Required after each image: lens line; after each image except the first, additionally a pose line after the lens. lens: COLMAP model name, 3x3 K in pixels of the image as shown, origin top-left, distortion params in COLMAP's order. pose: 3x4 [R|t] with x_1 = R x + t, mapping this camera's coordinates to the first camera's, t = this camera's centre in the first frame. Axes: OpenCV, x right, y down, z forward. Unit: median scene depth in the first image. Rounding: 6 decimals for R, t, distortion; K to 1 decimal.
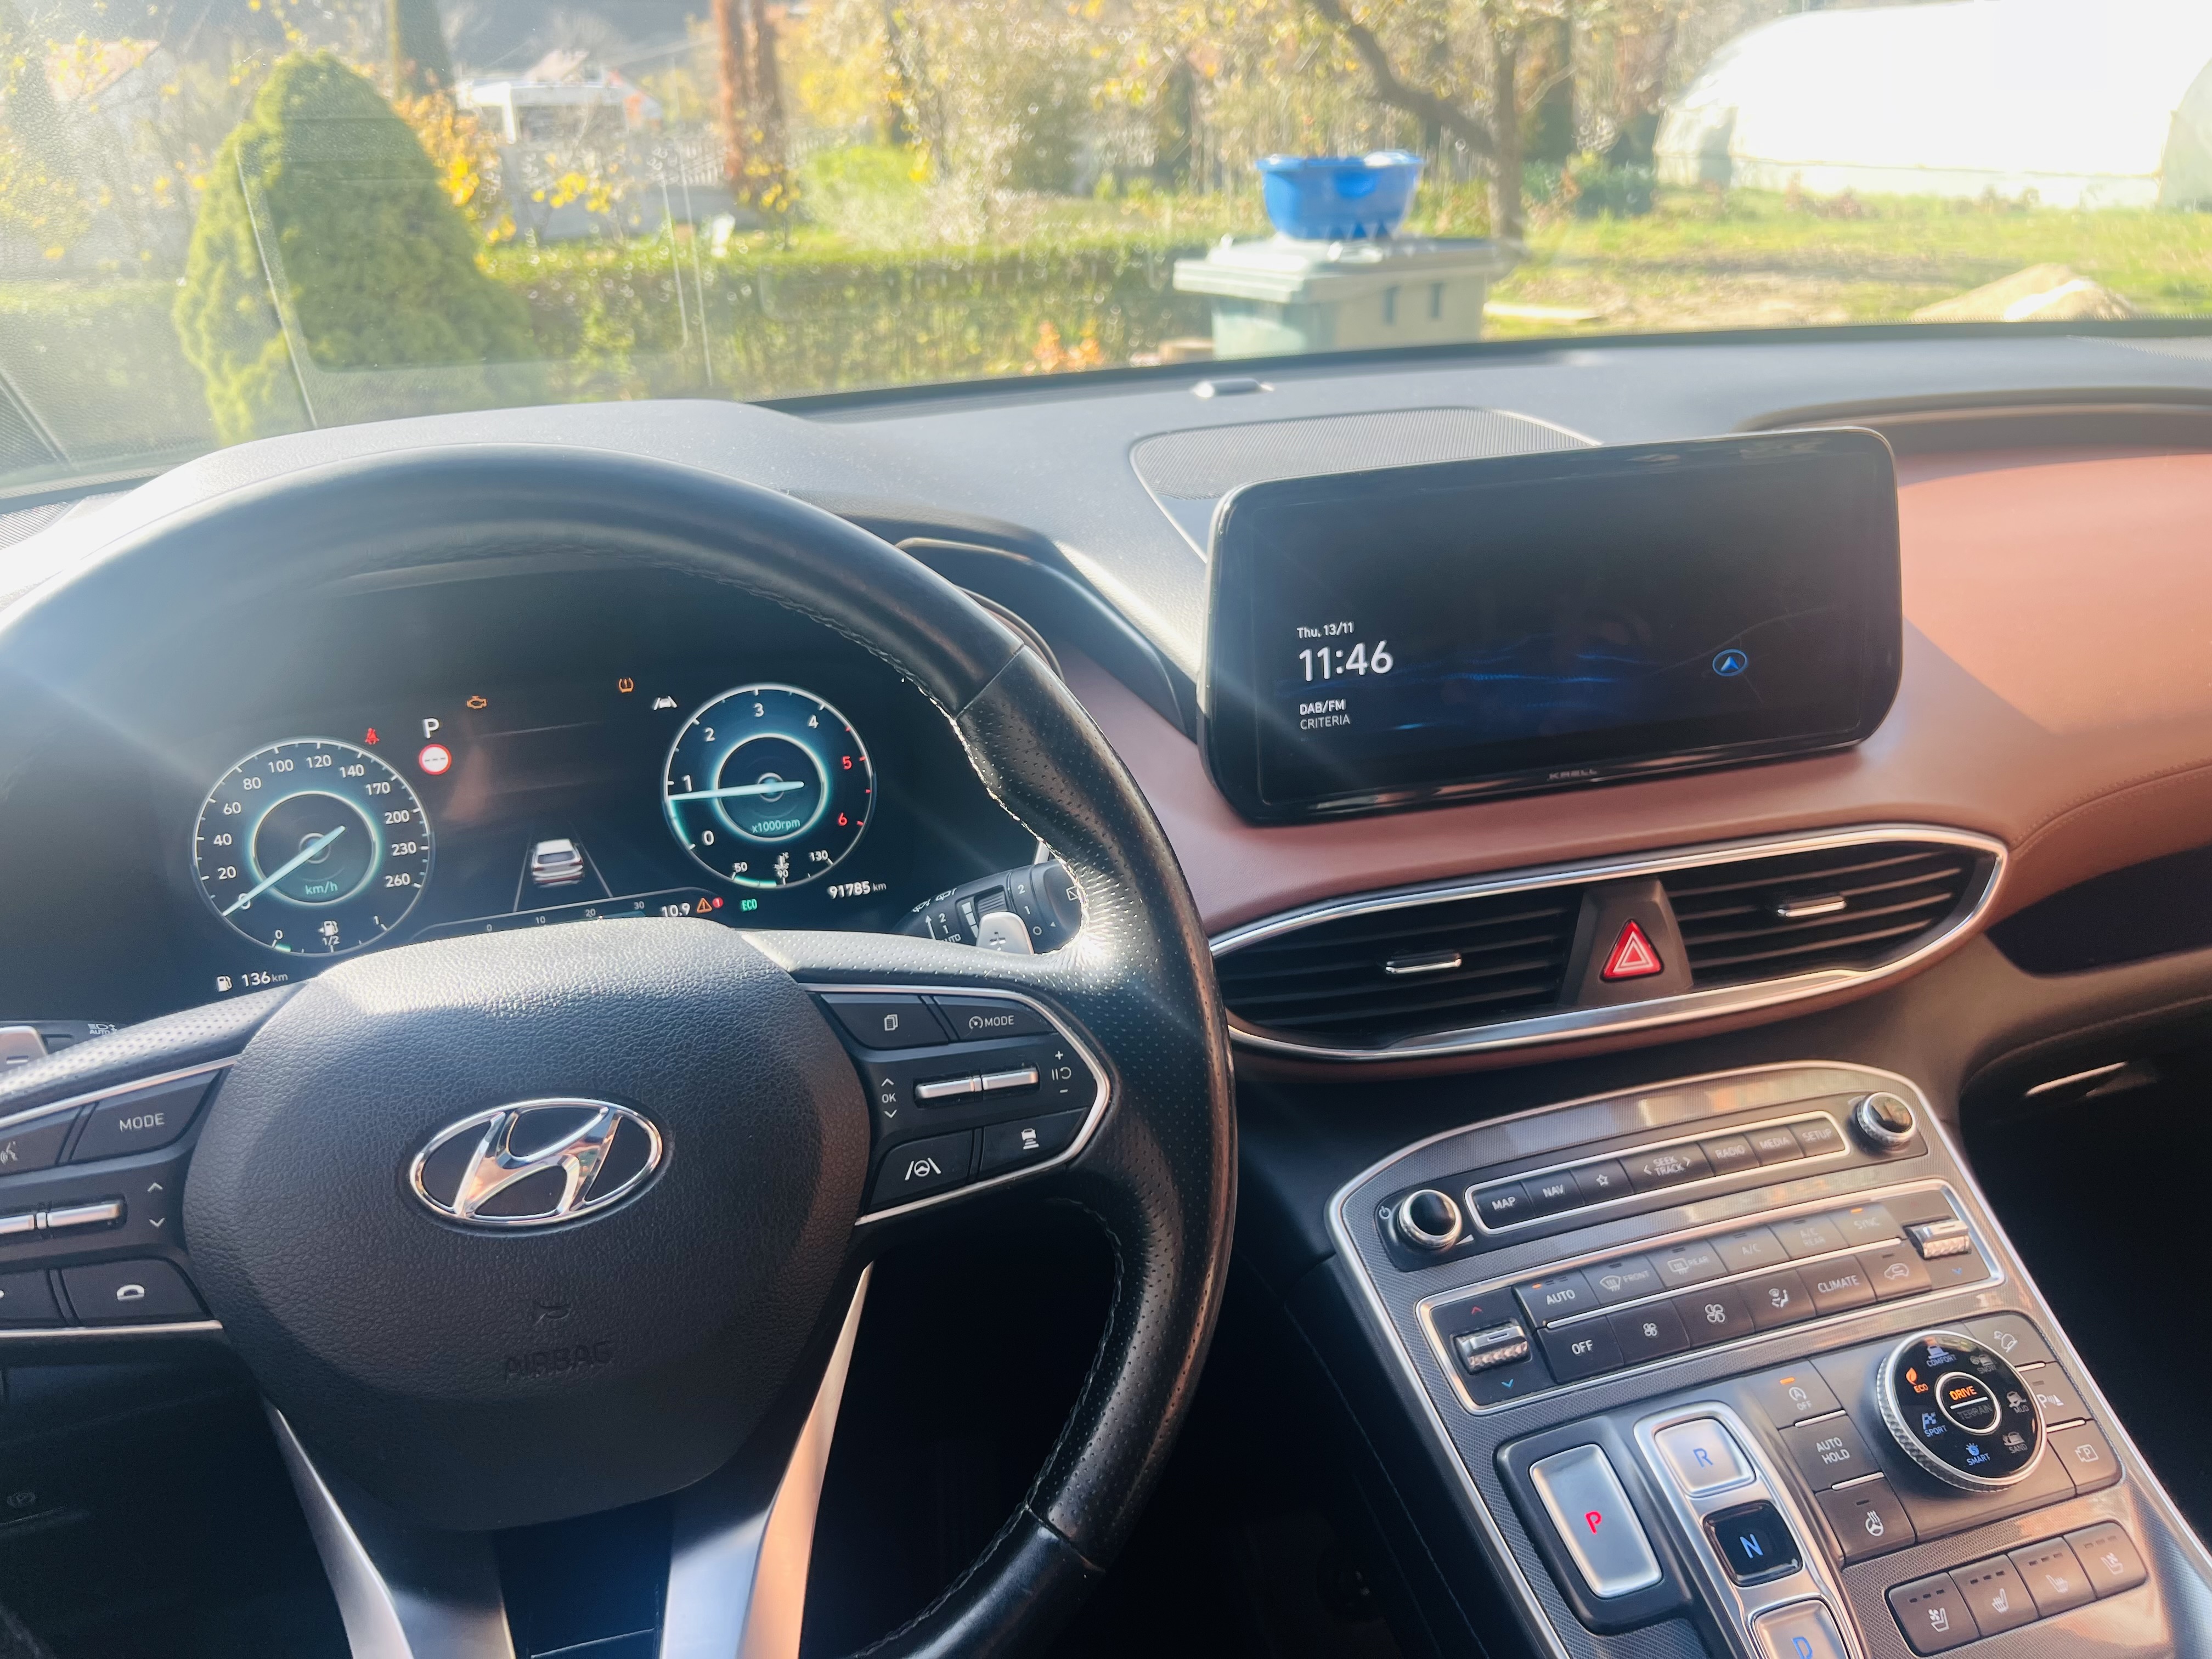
lens RADIAL K [[1668.0, 0, 1106.0], [0, 1668.0, 829.5], [0, 0, 1]] dist [0.007426, -0.002980]
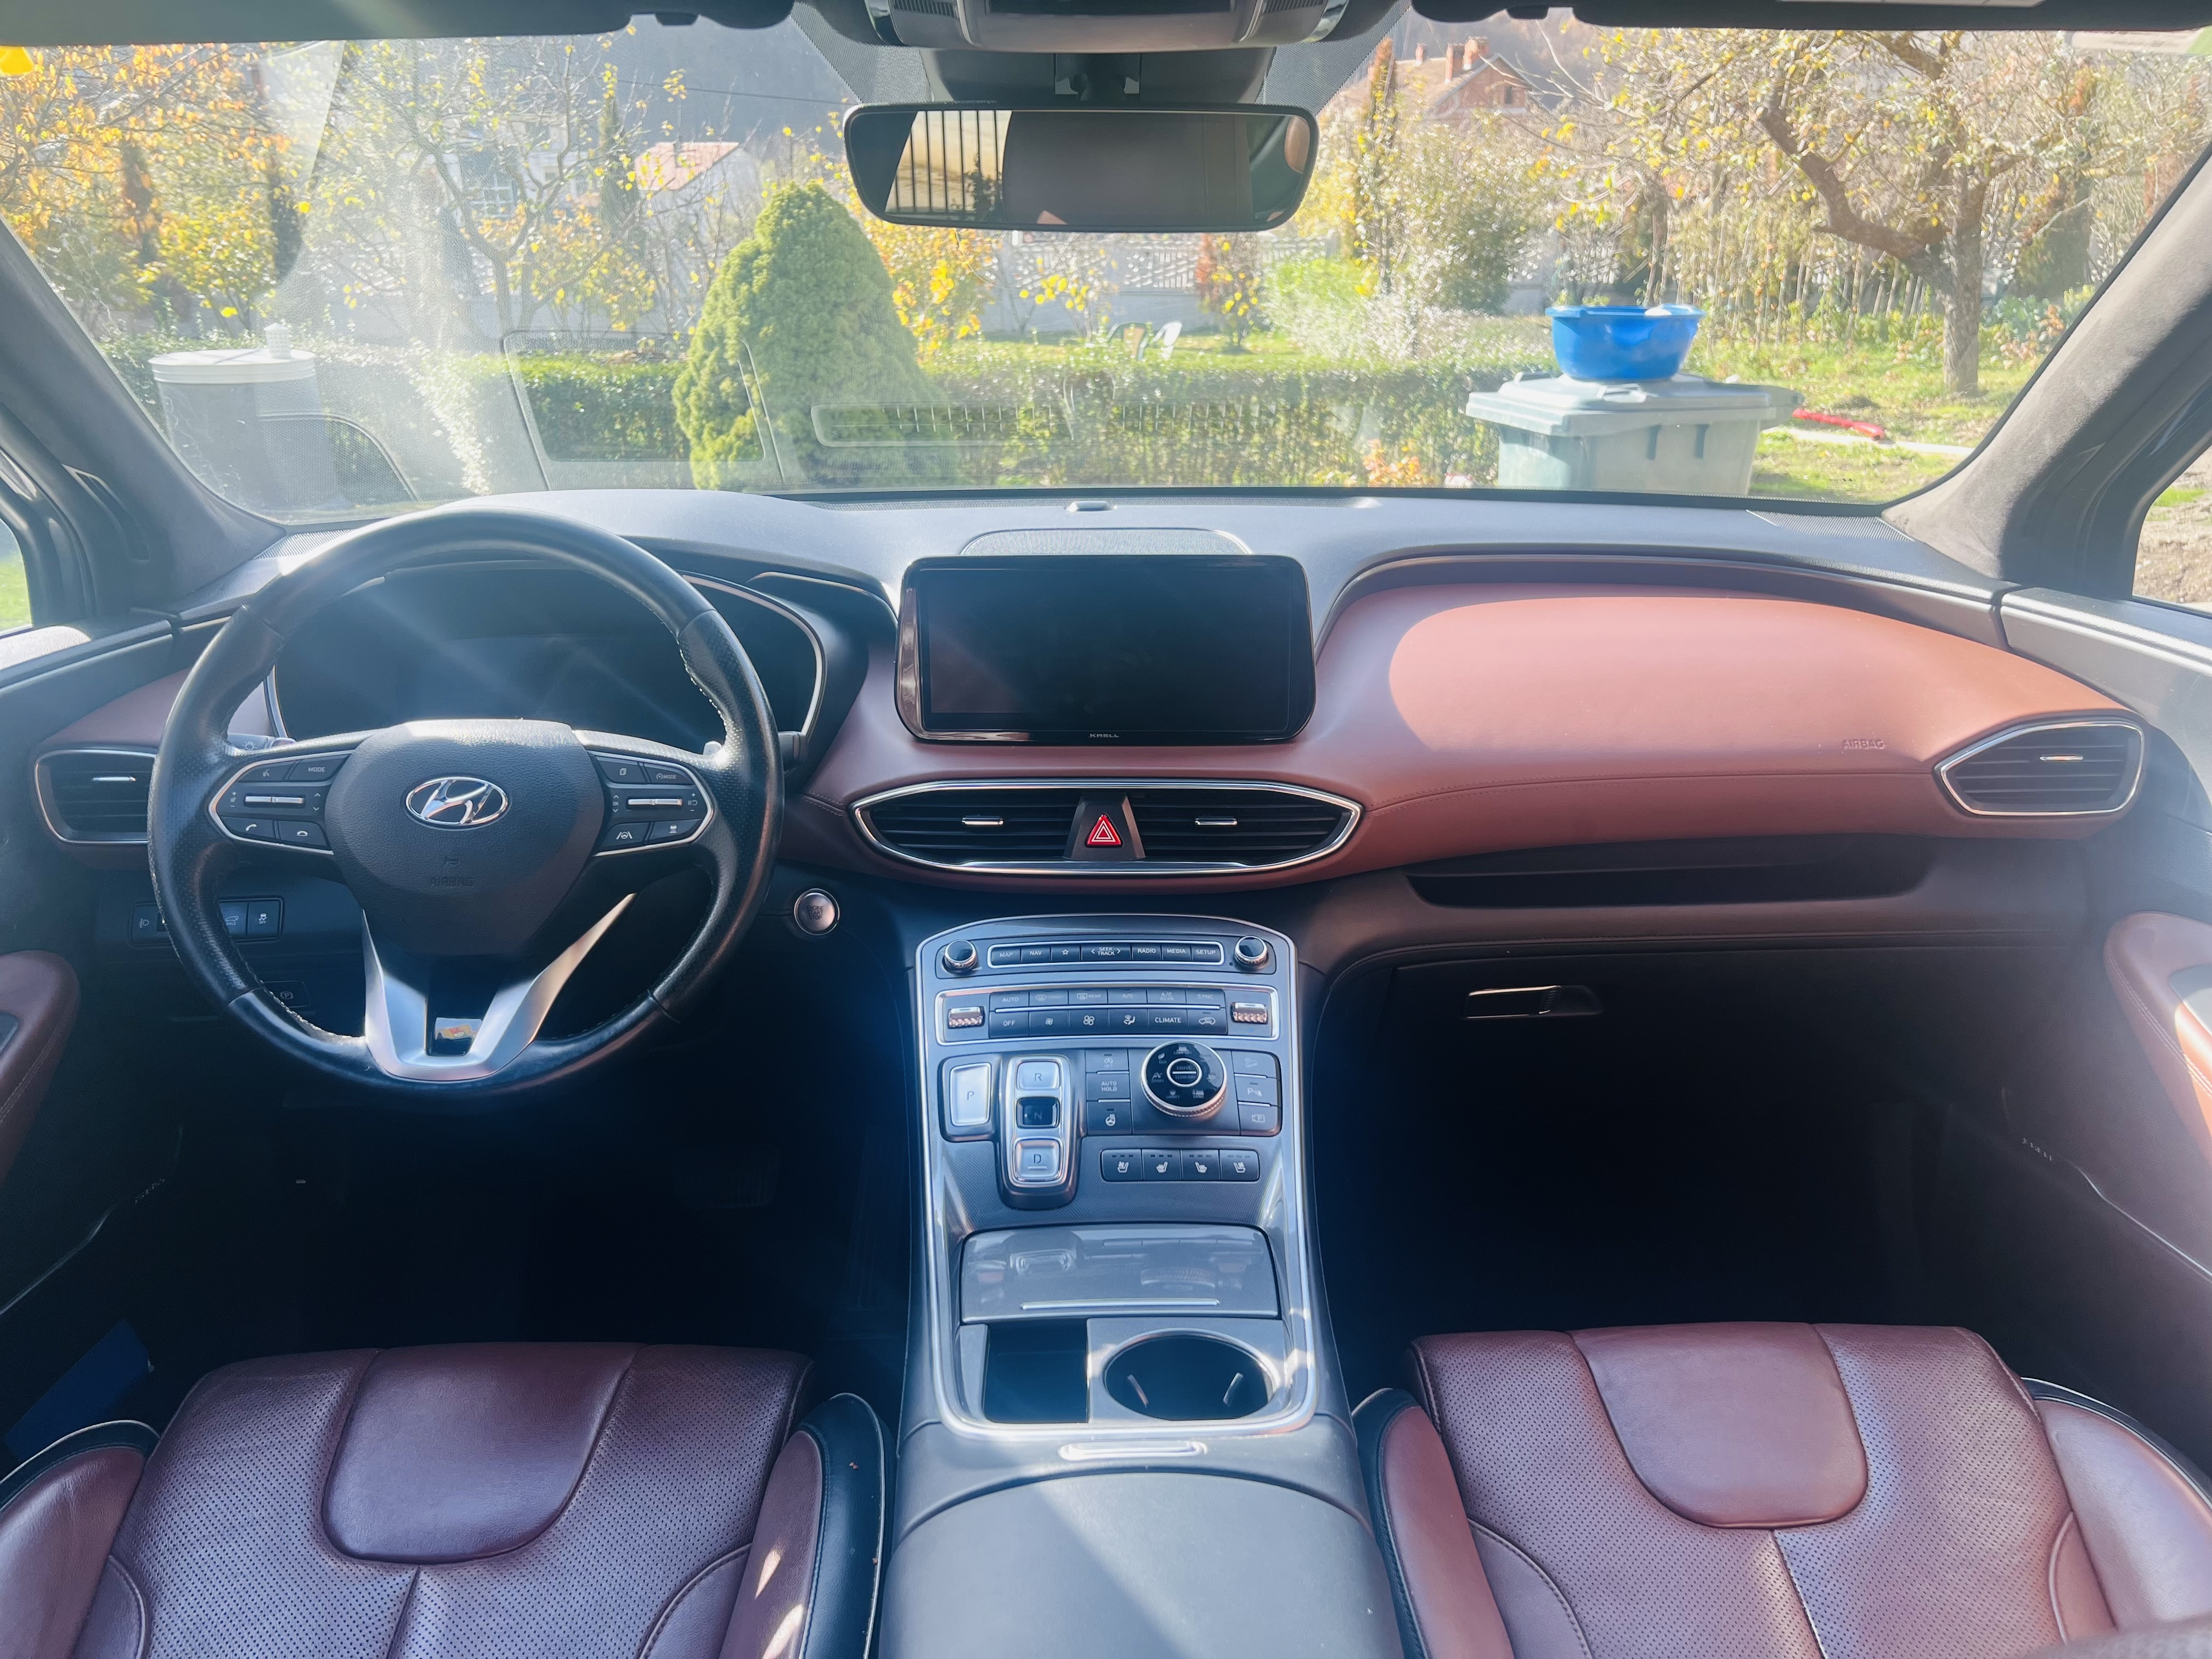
lens RADIAL K [[1655.1, 0, 1106.0], [0, 1655.1, 829.5], [0, 0, 1]] dist [0.023846, -0.031309]
pose [[0.962618, 0.114621, -0.245414, 0.081895], [-0.127617, 0.991108, -0.037668, 0.014904], [0.238914, 0.067579, 0.968686, -0.077825]]
